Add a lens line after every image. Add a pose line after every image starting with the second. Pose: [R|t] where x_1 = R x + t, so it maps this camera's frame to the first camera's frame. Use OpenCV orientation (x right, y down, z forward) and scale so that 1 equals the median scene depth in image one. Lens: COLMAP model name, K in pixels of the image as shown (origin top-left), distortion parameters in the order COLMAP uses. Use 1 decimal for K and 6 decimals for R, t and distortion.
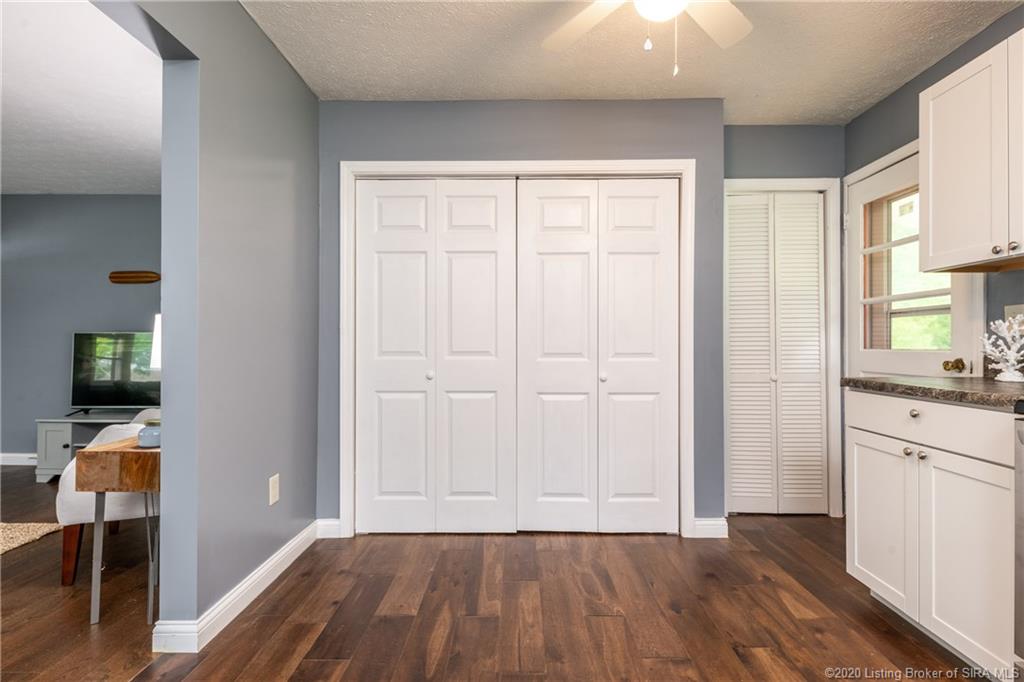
lens RADIAL K [[483.5, 0, 520.9], [0, 483.5, 340.3], [0, 0, 1]] dist [0.004564, 0.000045]
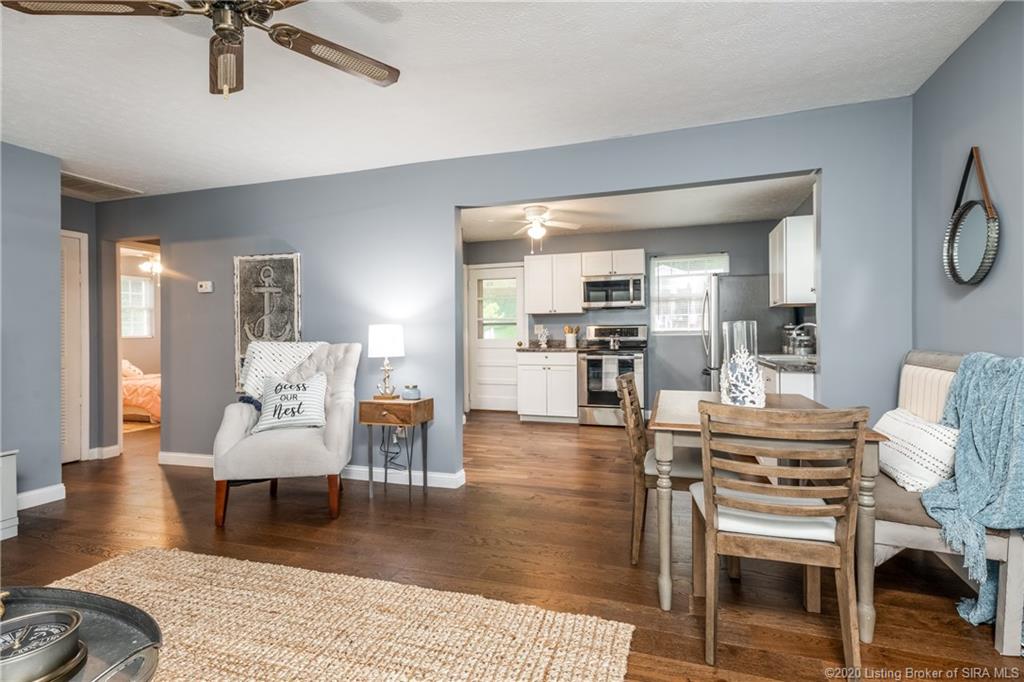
lens RADIAL K [[516.9, 0, 512.0], [0, 516.9, 341.0], [0, 0, 1]] dist [0.003611, 0.000808]
pose [[0.275247, -0.021534, 0.961132, -2.062933], [0.003148, 0.999764, 0.021498, -0.031720], [-0.961368, -0.002892, 0.275250, 0.139910]]
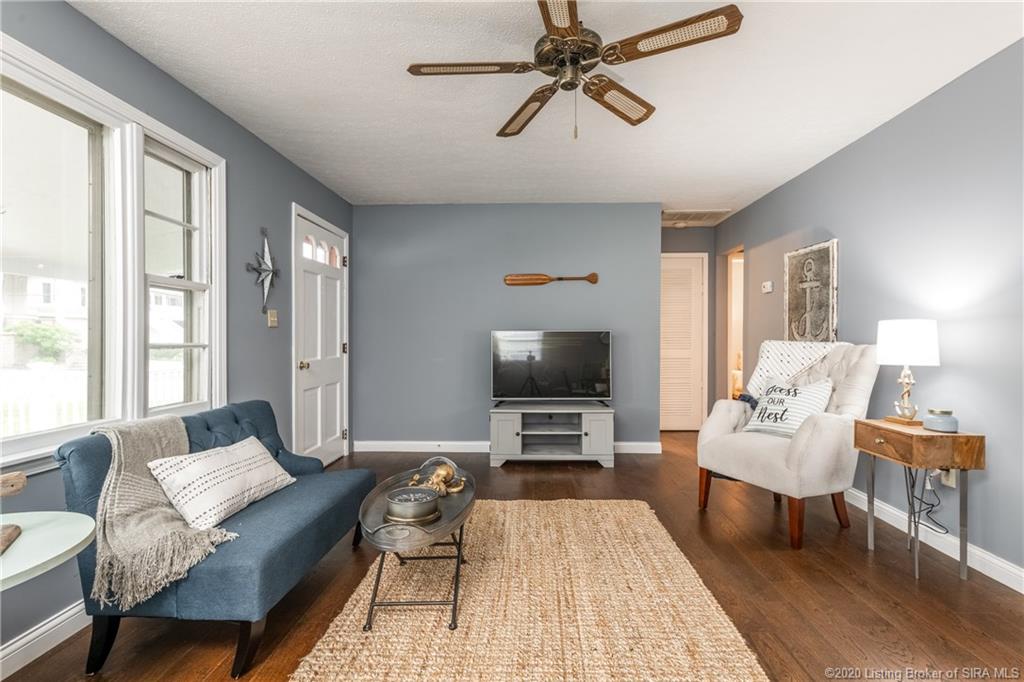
lens RADIAL K [[498.3, 0, 512.0], [0, 498.3, 341.0], [0, 0, 1]] dist [-0.002189, -0.000714]
pose [[0.999599, -0.001439, -0.028269, -1.414573], [0.001961, 0.999828, 0.018465, -0.024255], [0.028237, -0.018513, 0.999430, -0.203073]]
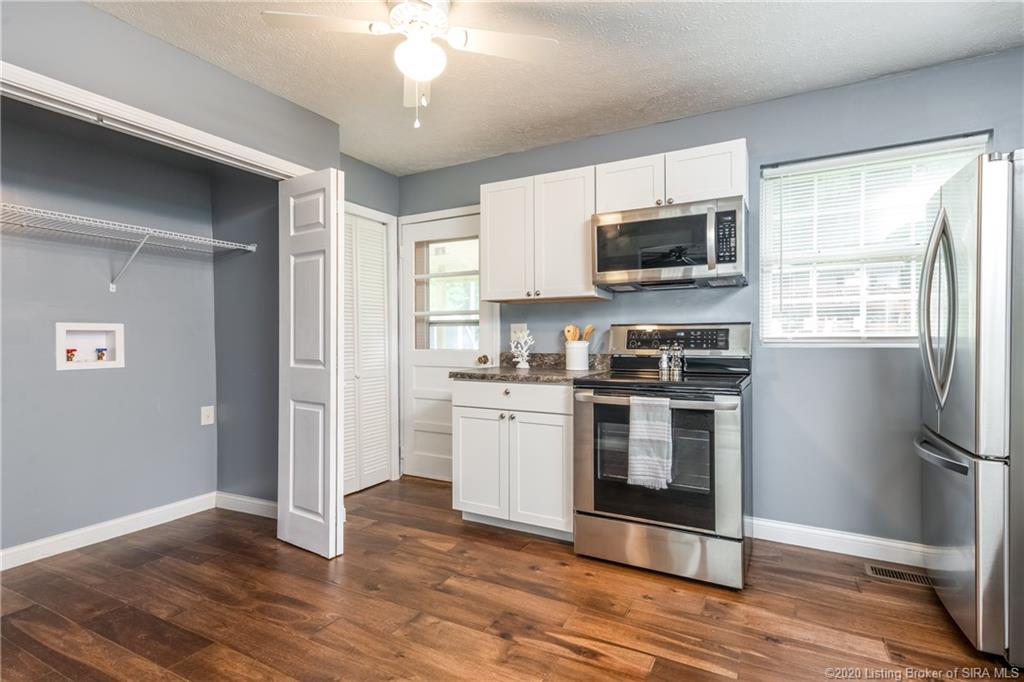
lens RADIAL K [[492.7, 0, 490.2], [0, 492.7, 339.0], [0, 0, 1]] dist [0.008360, 0.000699]
pose [[0.485606, -0.005195, 0.874162, -0.462220], [-0.002759, 0.999968, 0.007476, -0.025328], [-0.874173, -0.006042, 0.485577, 0.181160]]
